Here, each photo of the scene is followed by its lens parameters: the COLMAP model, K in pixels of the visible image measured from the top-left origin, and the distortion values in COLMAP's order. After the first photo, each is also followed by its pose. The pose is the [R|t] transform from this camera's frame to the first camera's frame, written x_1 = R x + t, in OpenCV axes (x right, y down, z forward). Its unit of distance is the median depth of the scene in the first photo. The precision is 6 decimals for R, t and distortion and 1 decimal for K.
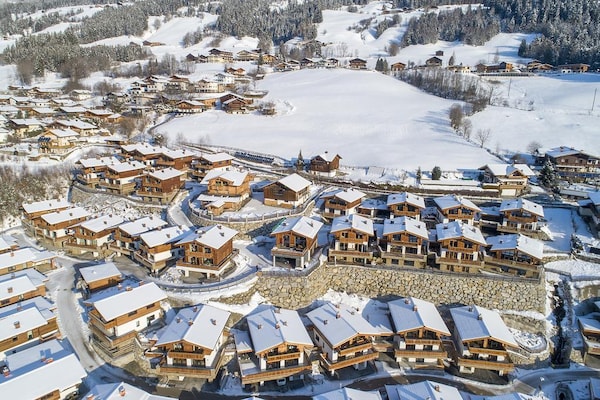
lens RADIAL K [[403.1, 0, 298.1], [0, 403.1, 200.0], [0, 0, 1]] dist [-0.009189, 0.007775]
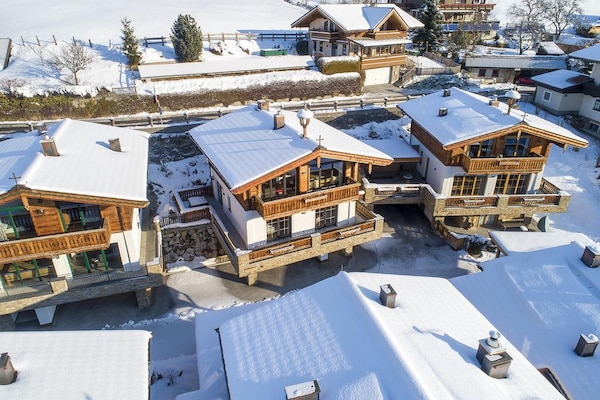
lens RADIAL K [[403.1, 0, 300.8], [0, 403.1, 201.4], [0, 0, 1]] dist [-0.009189, 0.007775]
pose [[0.846023, -0.251147, 0.470287, 0.247921], [0.139812, 0.955738, 0.258878, -0.015038], [-0.514487, -0.153266, 0.843690, 0.692738]]
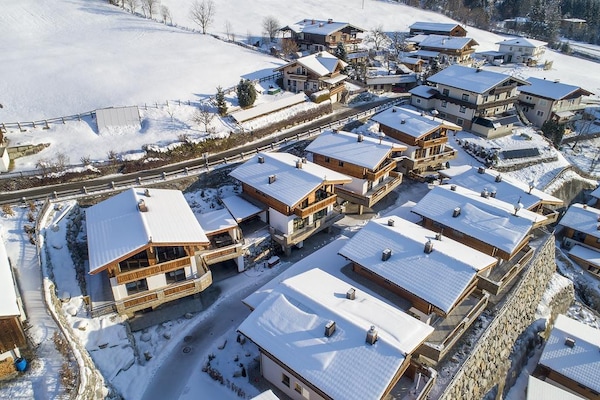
lens RADIAL K [[403.1, 0, 302.0], [0, 403.1, 198.1], [0, 0, 1]] dist [-0.009189, 0.007775]
pose [[0.518201, -0.410873, 0.750100, -0.055762], [0.206445, 0.911203, 0.356497, -0.116072], [-0.829968, -0.029883, 0.557009, 0.677343]]
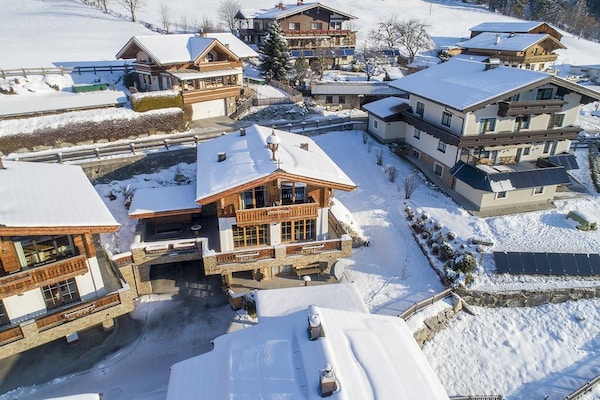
lens RADIAL K [[403.1, 0, 300.6], [0, 403.1, 200.9], [0, 0, 1]] dist [-0.009189, 0.007775]
pose [[0.745004, -0.288353, 0.601516, 0.341438], [0.170396, 0.954091, 0.246326, -0.015992], [-0.644930, -0.081018, 0.759935, 0.660599]]
